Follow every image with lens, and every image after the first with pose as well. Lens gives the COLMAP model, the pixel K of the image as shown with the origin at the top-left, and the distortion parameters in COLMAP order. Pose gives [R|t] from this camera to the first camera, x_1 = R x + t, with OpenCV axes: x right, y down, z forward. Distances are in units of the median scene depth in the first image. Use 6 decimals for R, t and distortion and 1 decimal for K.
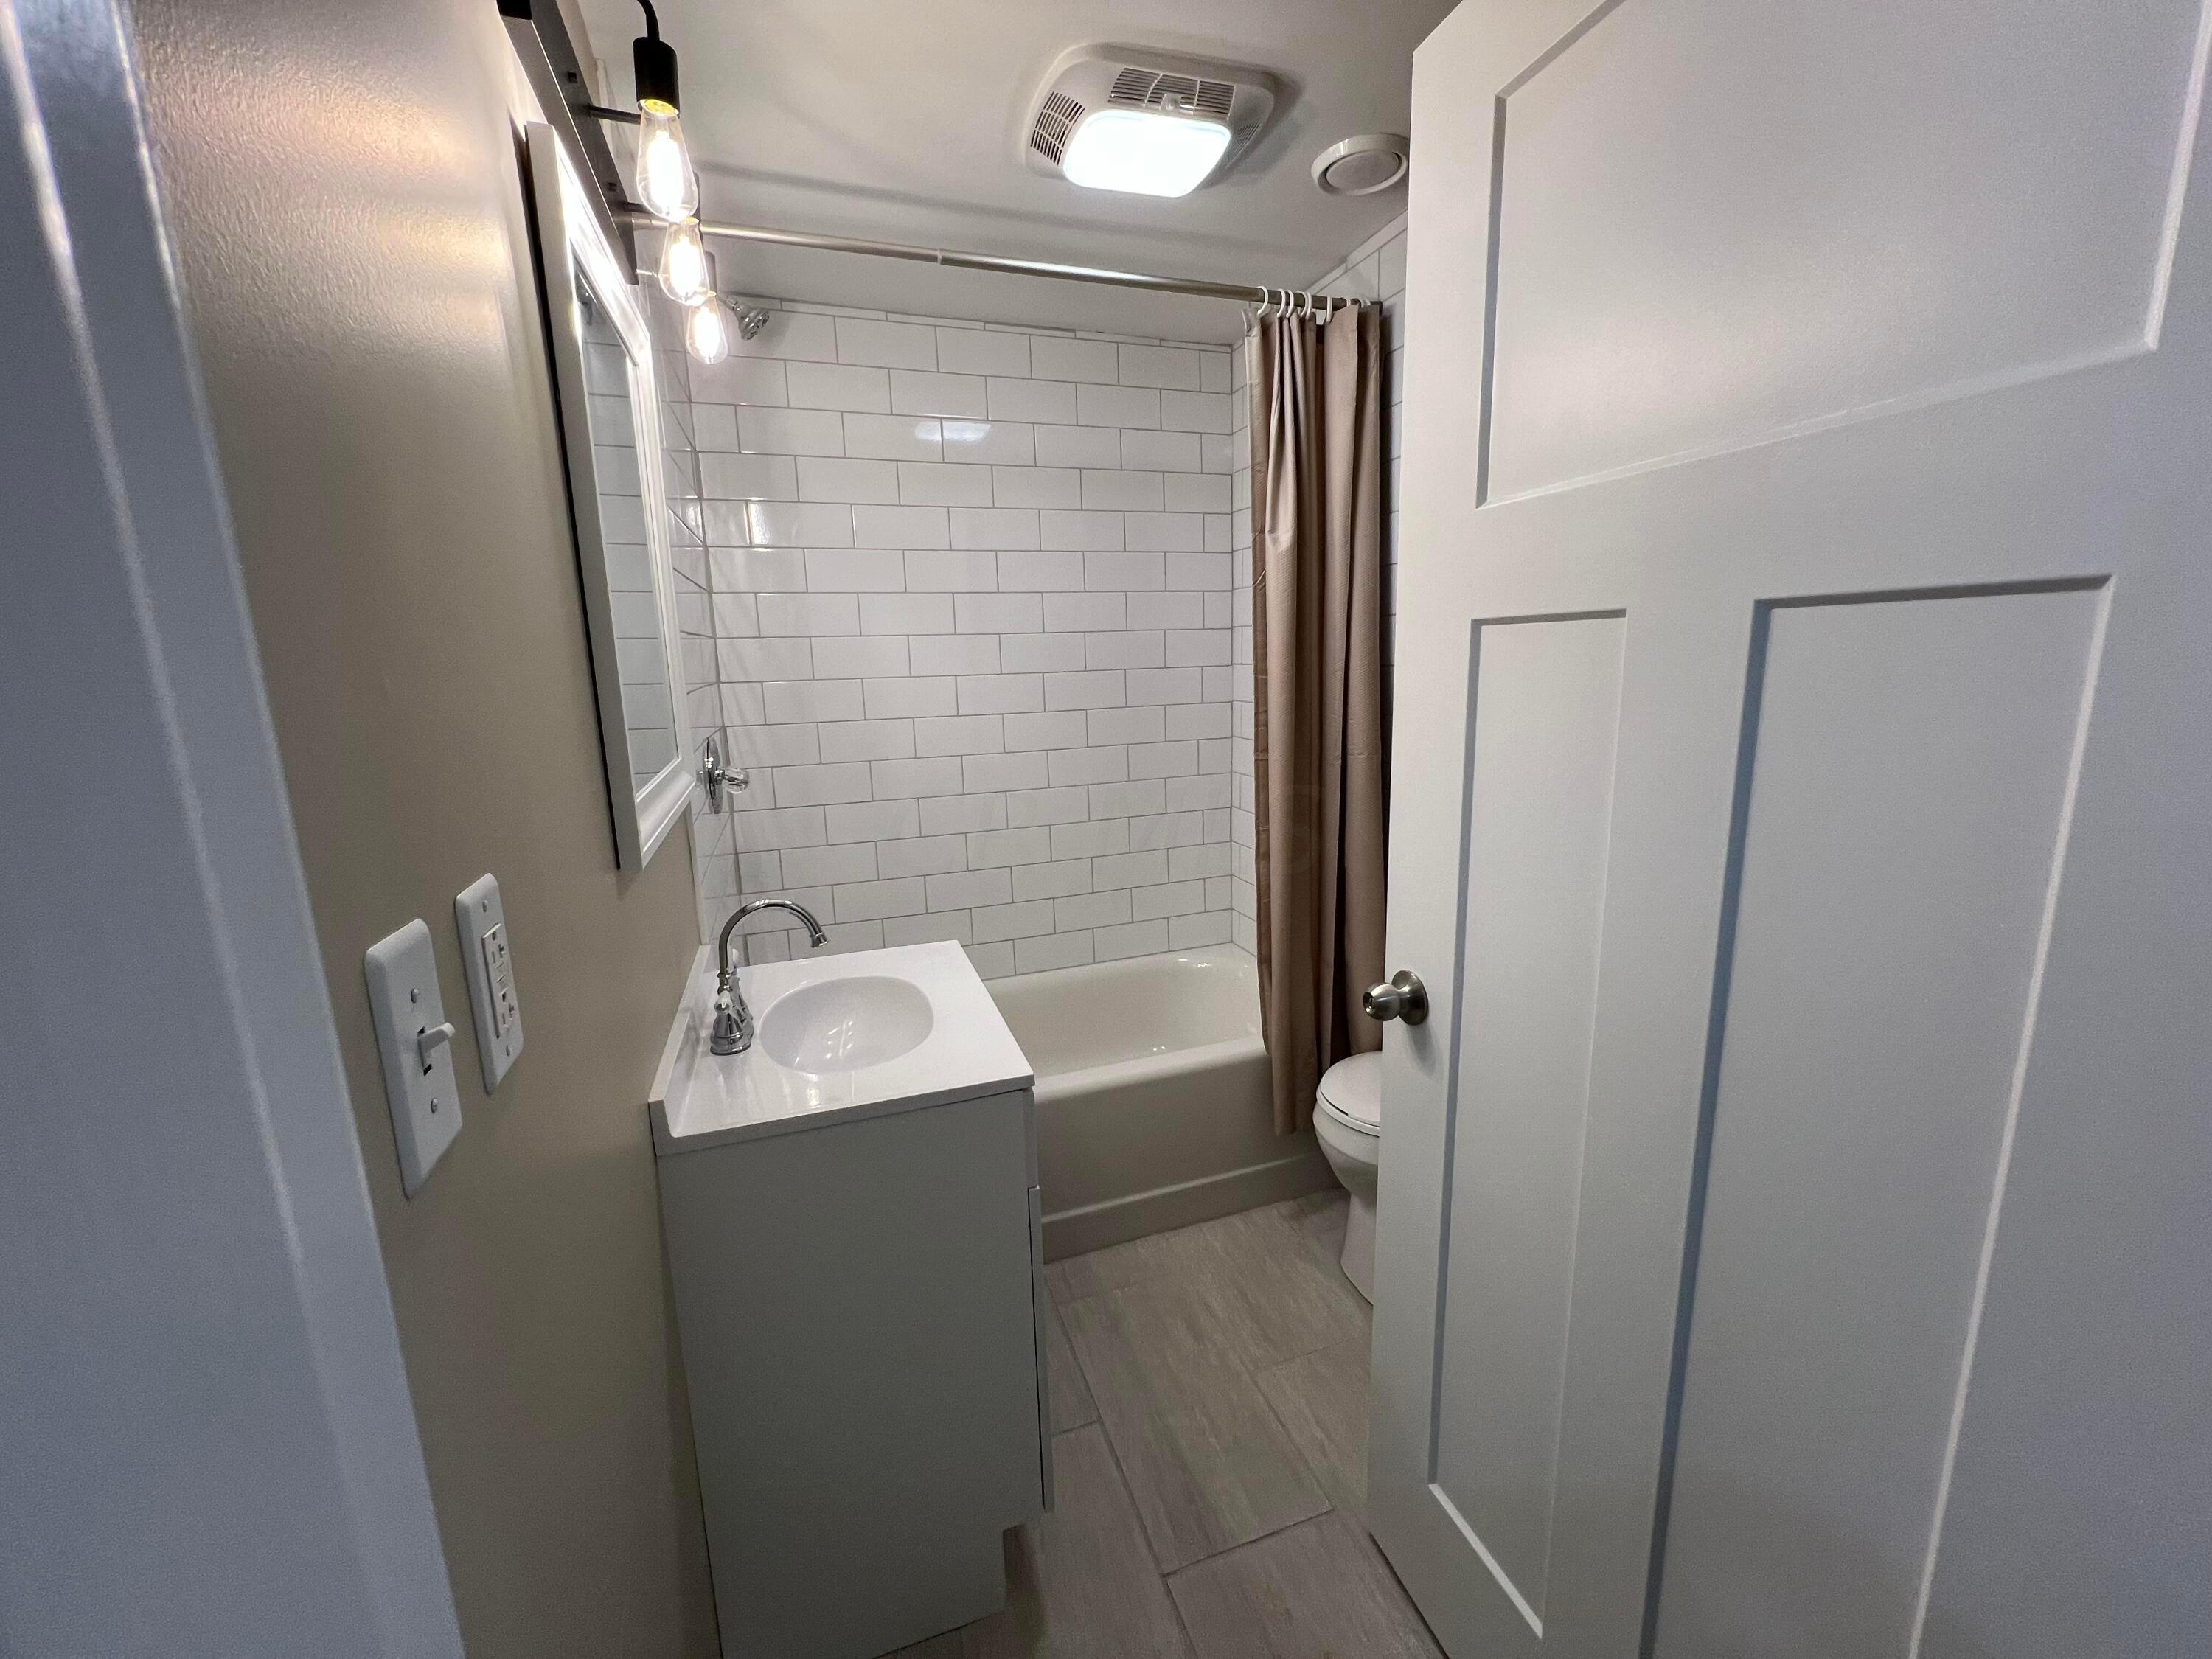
lens RADIAL K [[884.4, 0, 1106.1], [0, 884.4, 825.2], [0, 0, 1]] dist [0.000692, 0.000350]
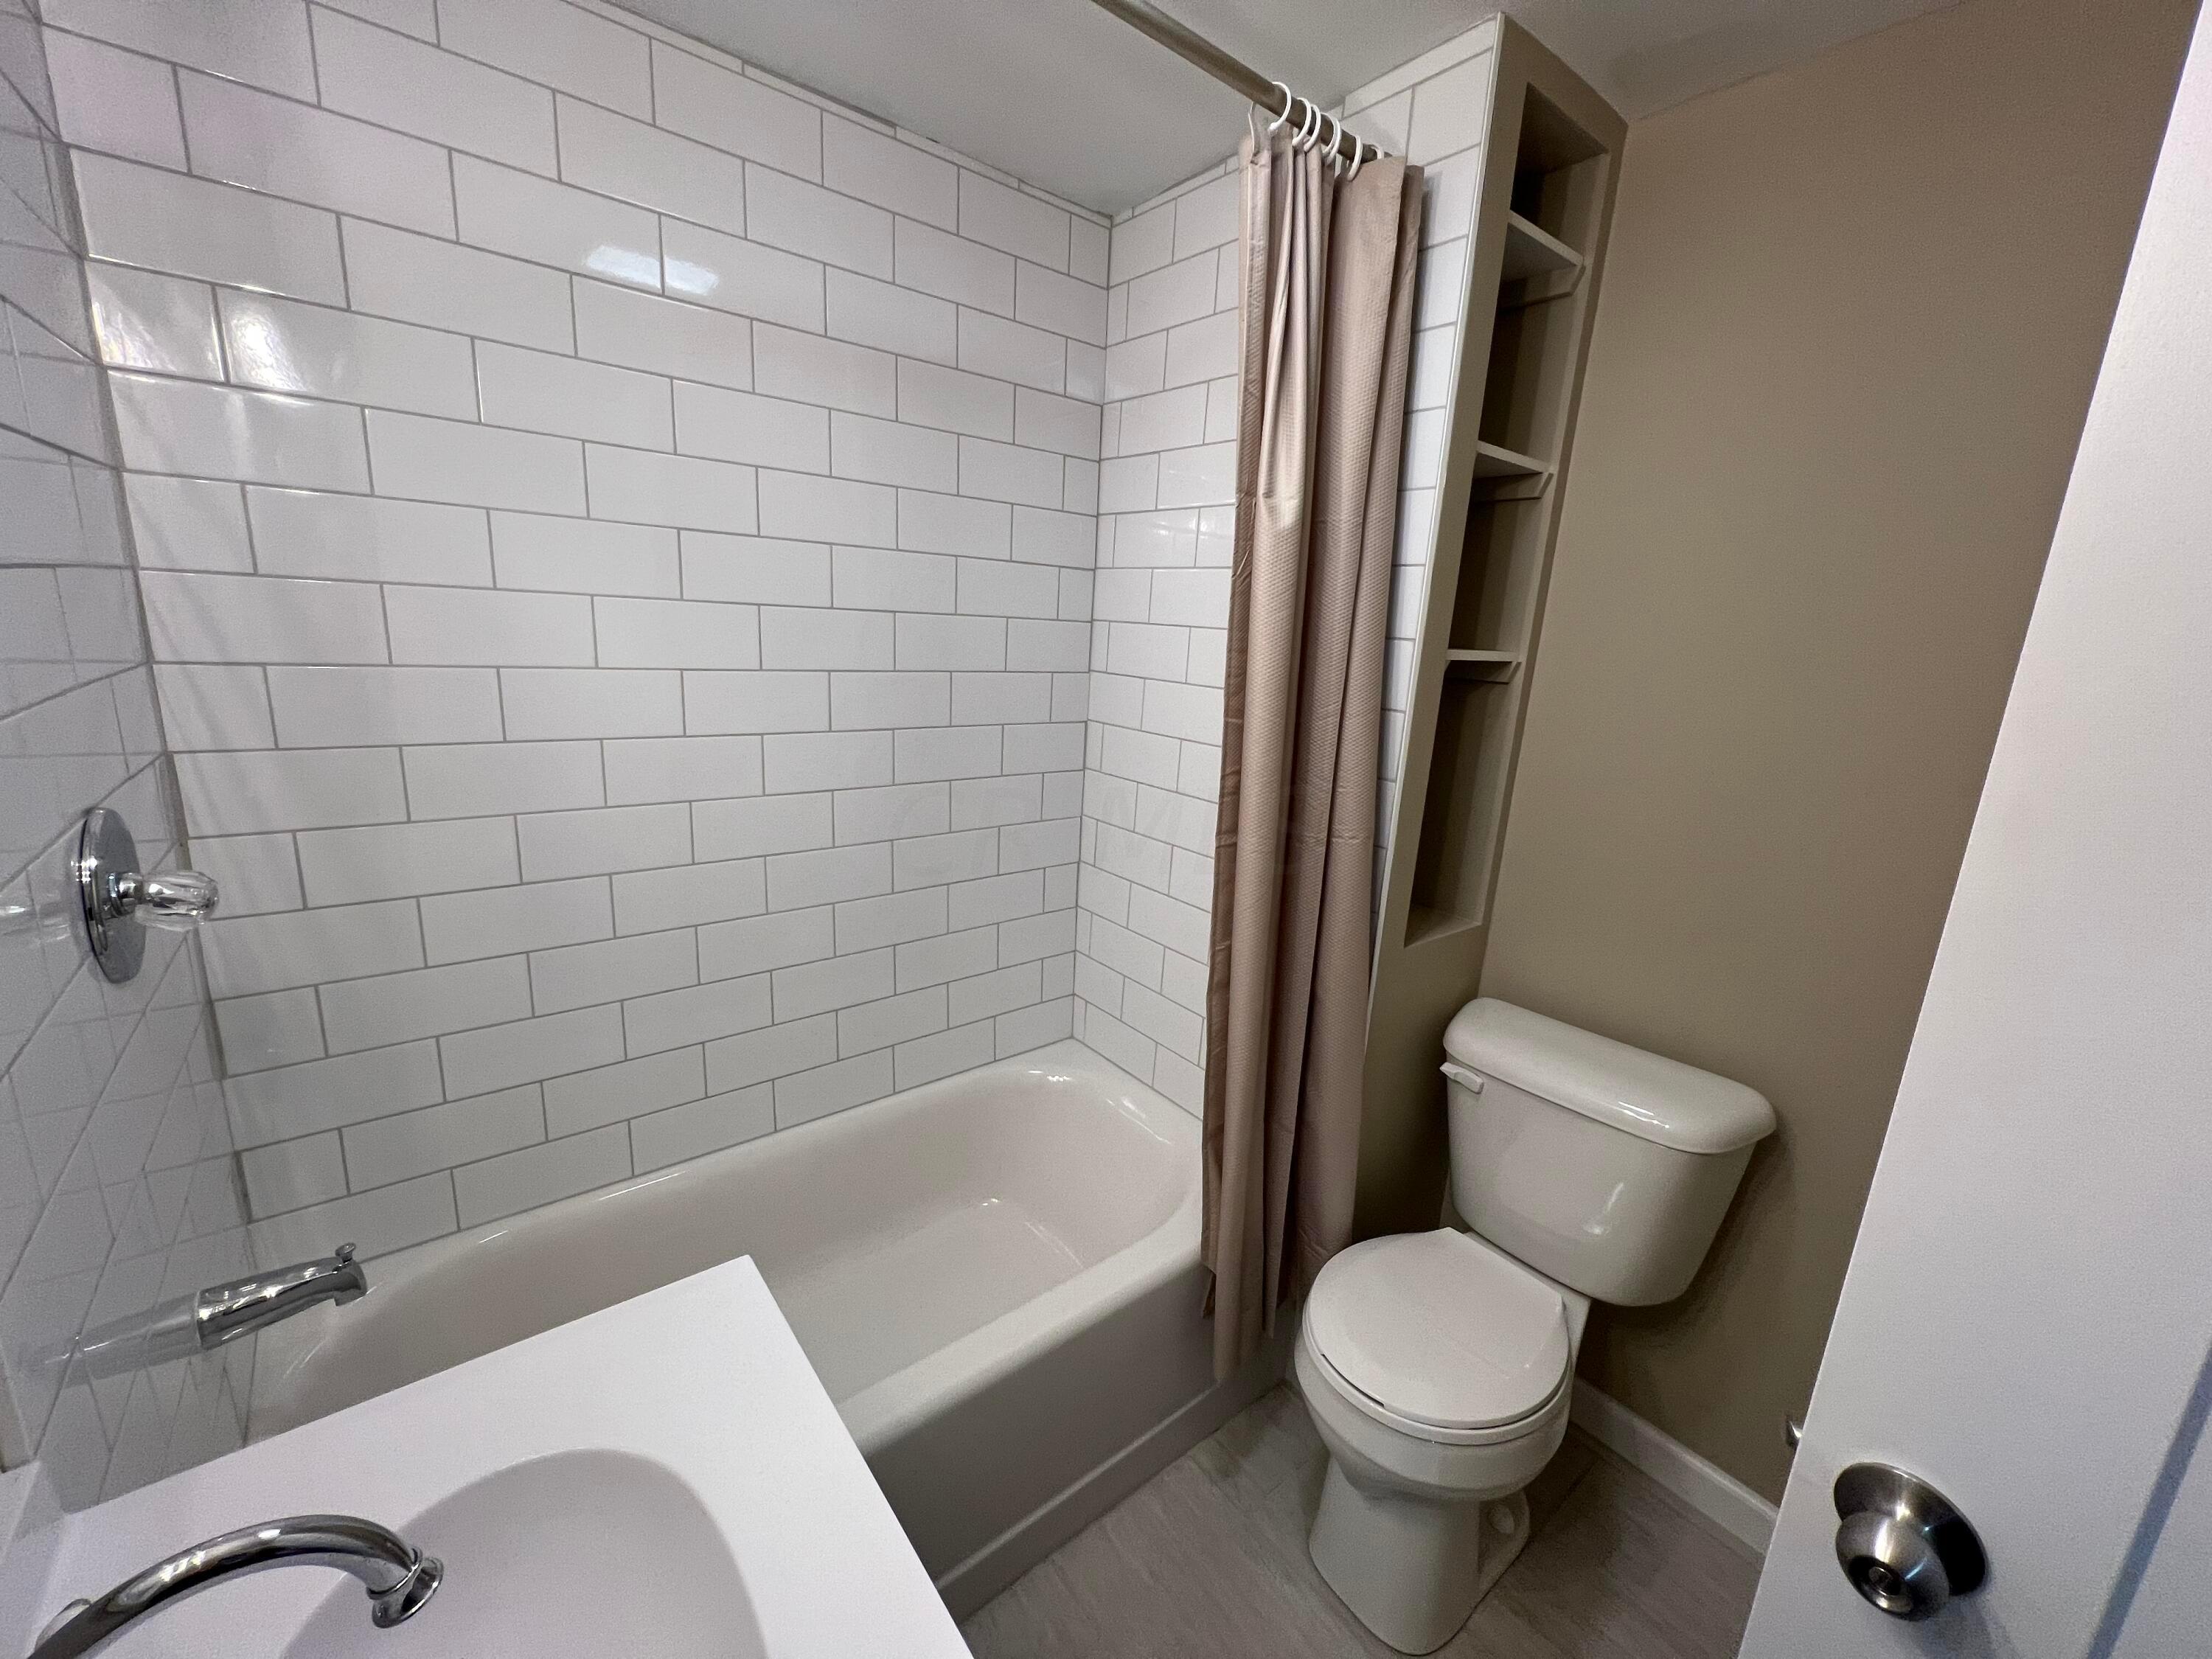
lens RADIAL K [[884.4, 0, 1108.2], [0, 884.4, 825.7], [0, 0, 1]] dist [0.000692, 0.000350]
pose [[0.937959, 0.001792, 0.346741, -0.119169], [-0.016120, 0.999131, 0.038443, -0.101721], [-0.346370, -0.041647, 0.937173, 0.374507]]
